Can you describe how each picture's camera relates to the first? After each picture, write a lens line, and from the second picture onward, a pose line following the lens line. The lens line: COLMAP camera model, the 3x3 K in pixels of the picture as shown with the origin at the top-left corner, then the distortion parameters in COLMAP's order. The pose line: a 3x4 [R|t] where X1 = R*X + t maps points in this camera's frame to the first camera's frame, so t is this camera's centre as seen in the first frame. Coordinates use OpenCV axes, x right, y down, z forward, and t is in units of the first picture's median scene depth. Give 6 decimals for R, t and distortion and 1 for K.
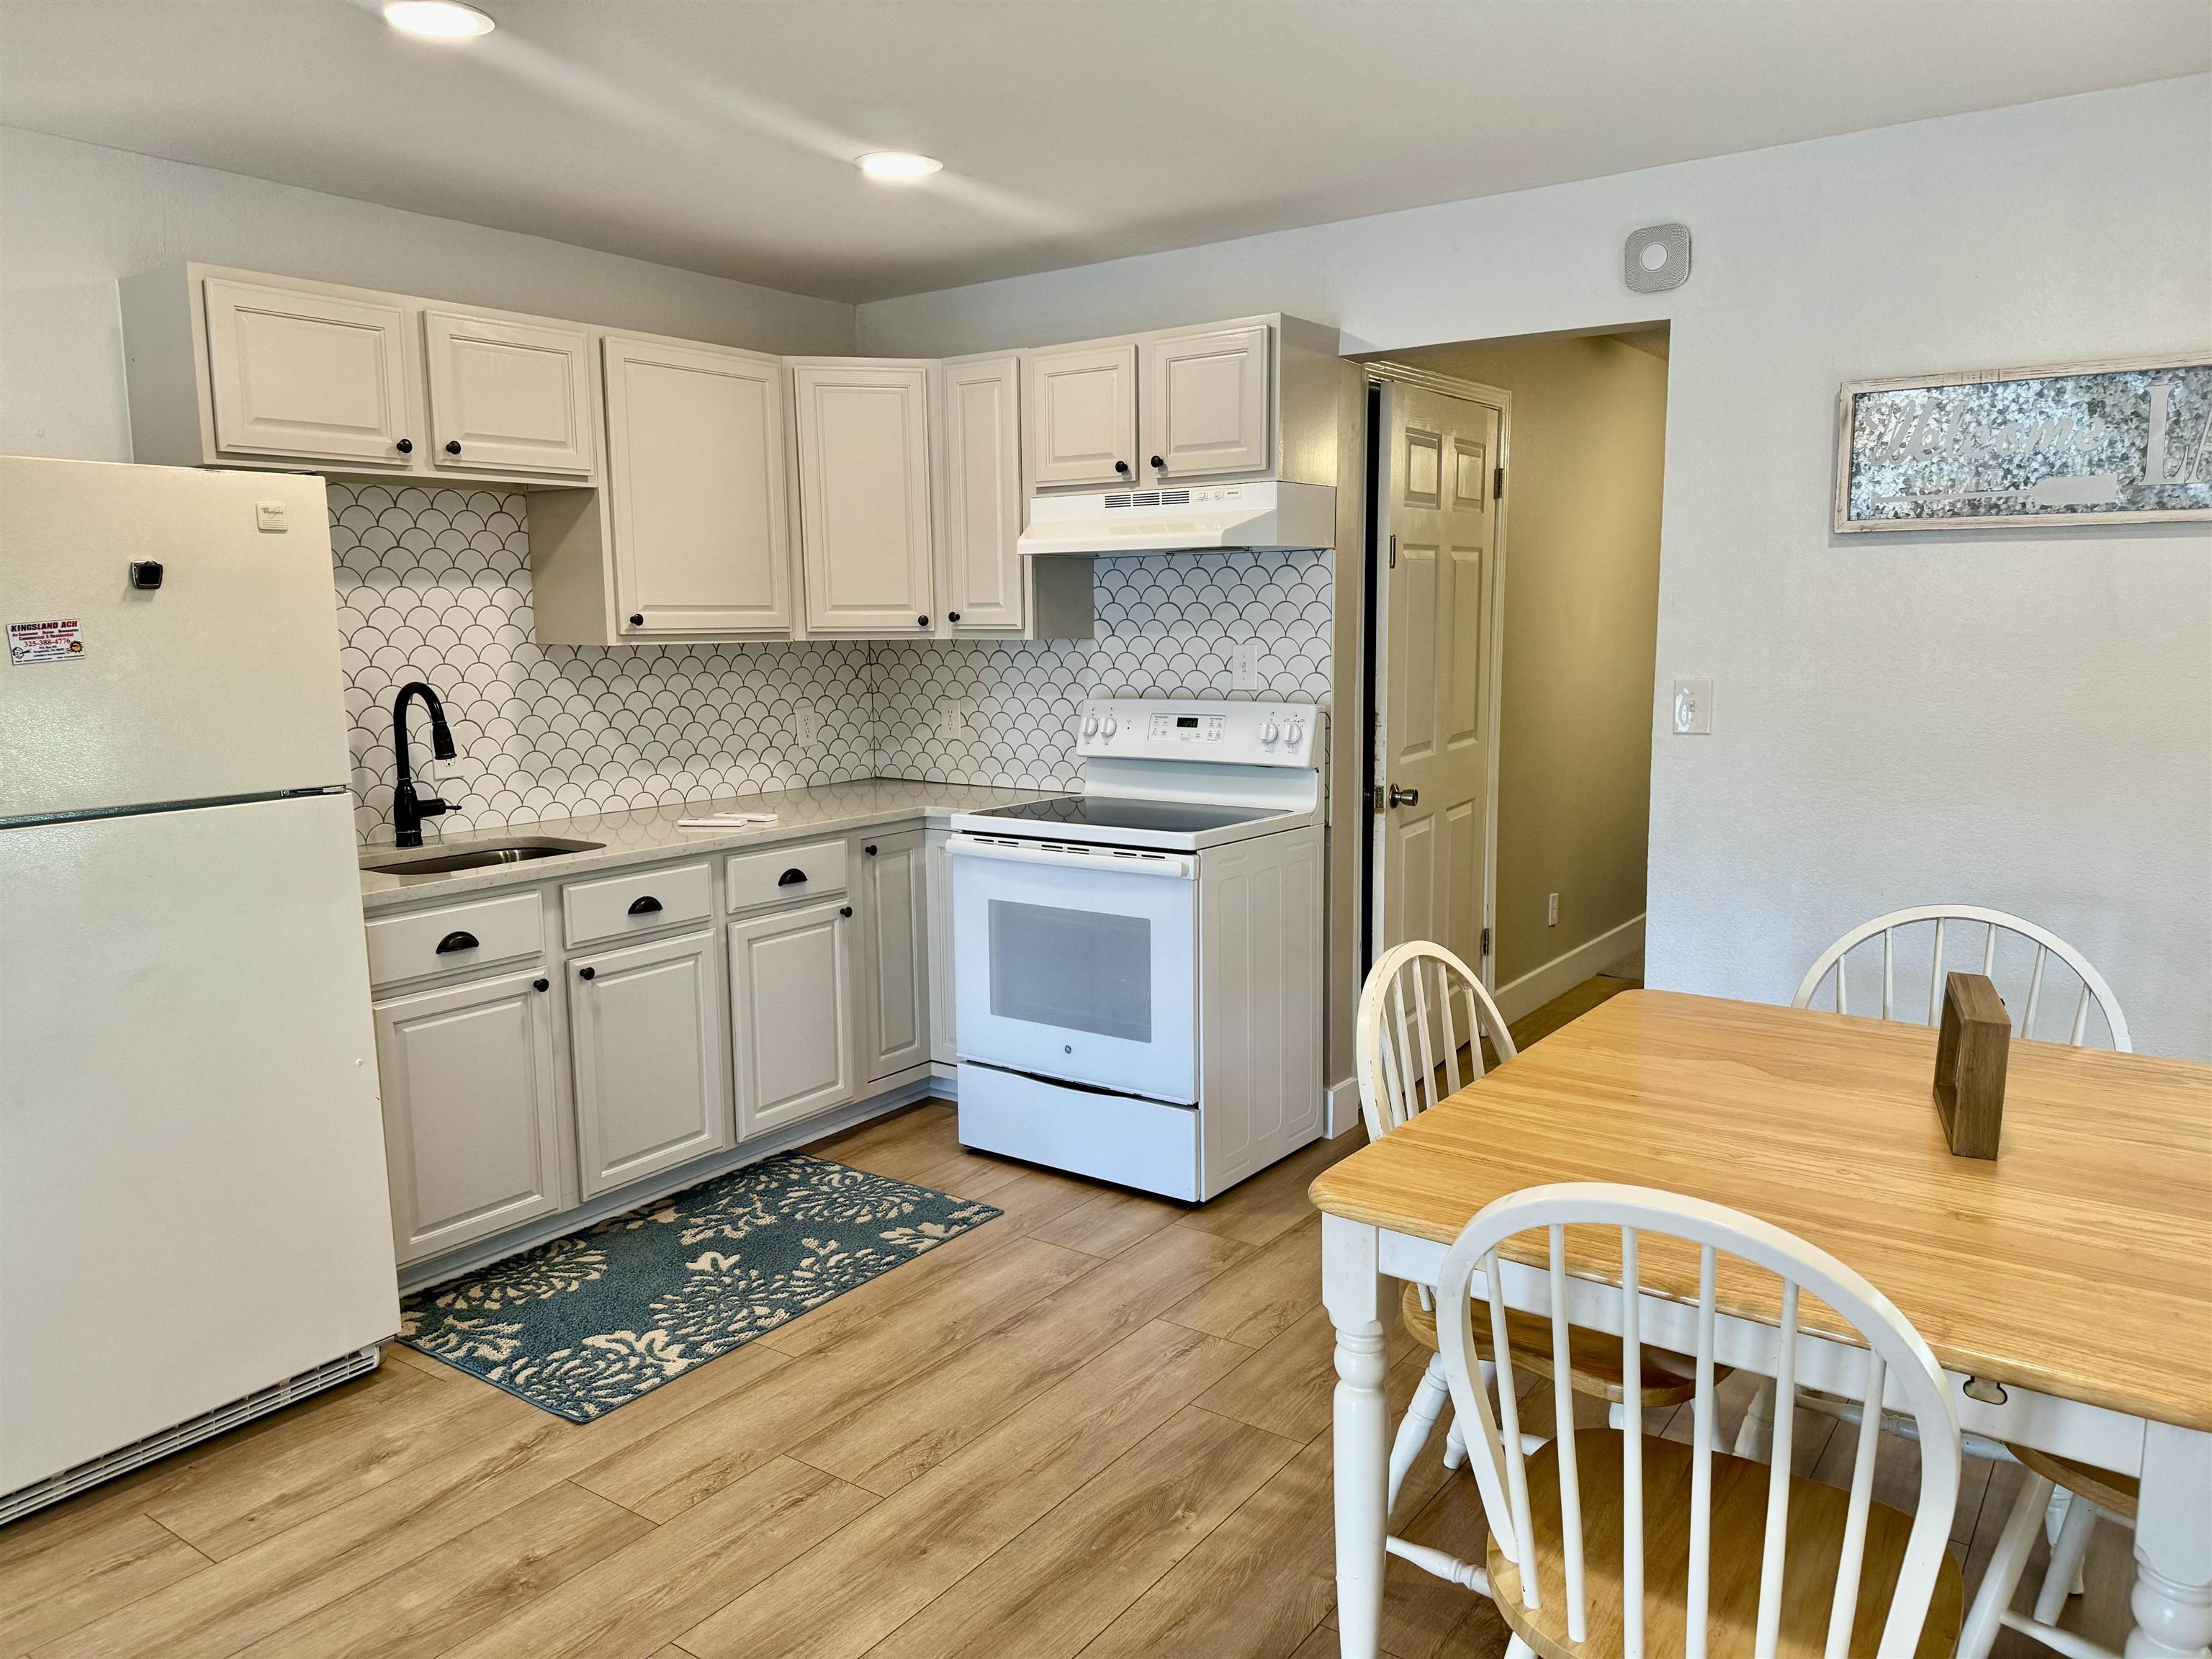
lens RADIAL K [[1564.6, 0, 1106.0], [0, 1564.6, 829.5], [0, 0, 1]] dist [0.000720, 0.000620]
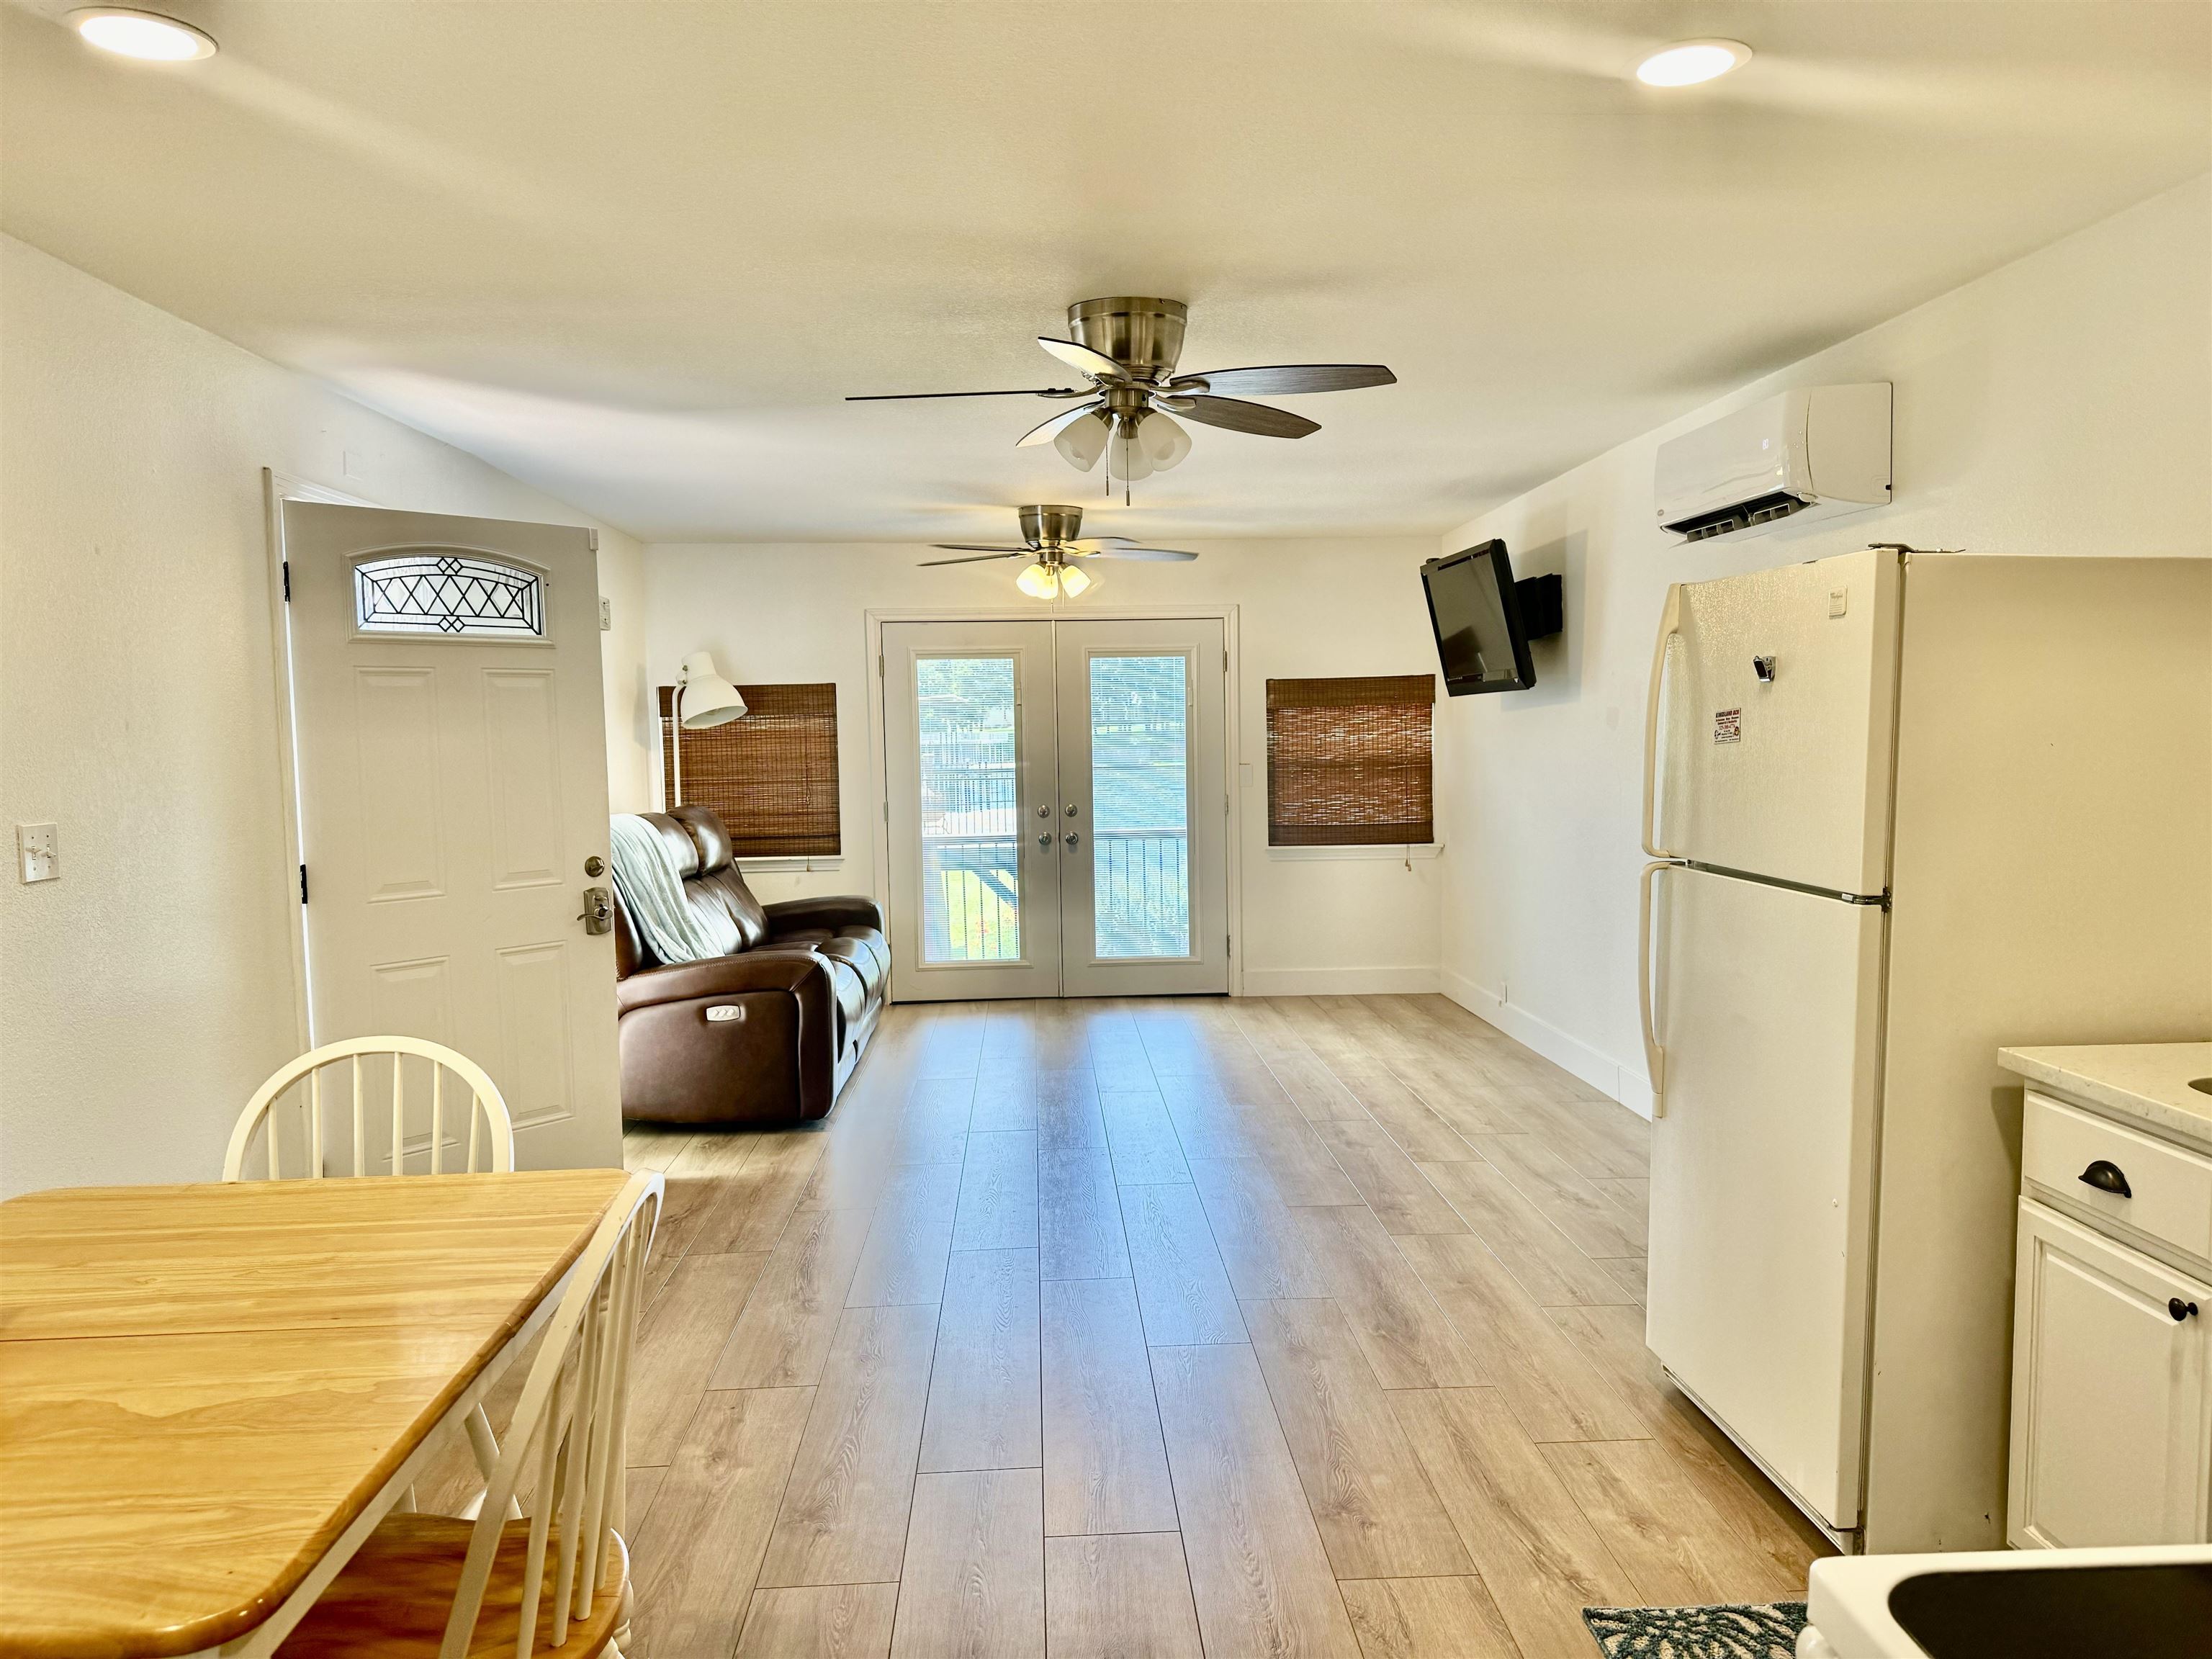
lens RADIAL K [[1564.6, 0, 1106.0], [0, 1564.6, 829.5], [0, 0, 1]] dist [0.000720, 0.000620]
pose [[-0.786392, 0.069998, -0.613749, 0.428214], [-0.058438, 0.980673, 0.186722, -0.226574], [0.614957, 0.182703, -0.767103, 1.557072]]
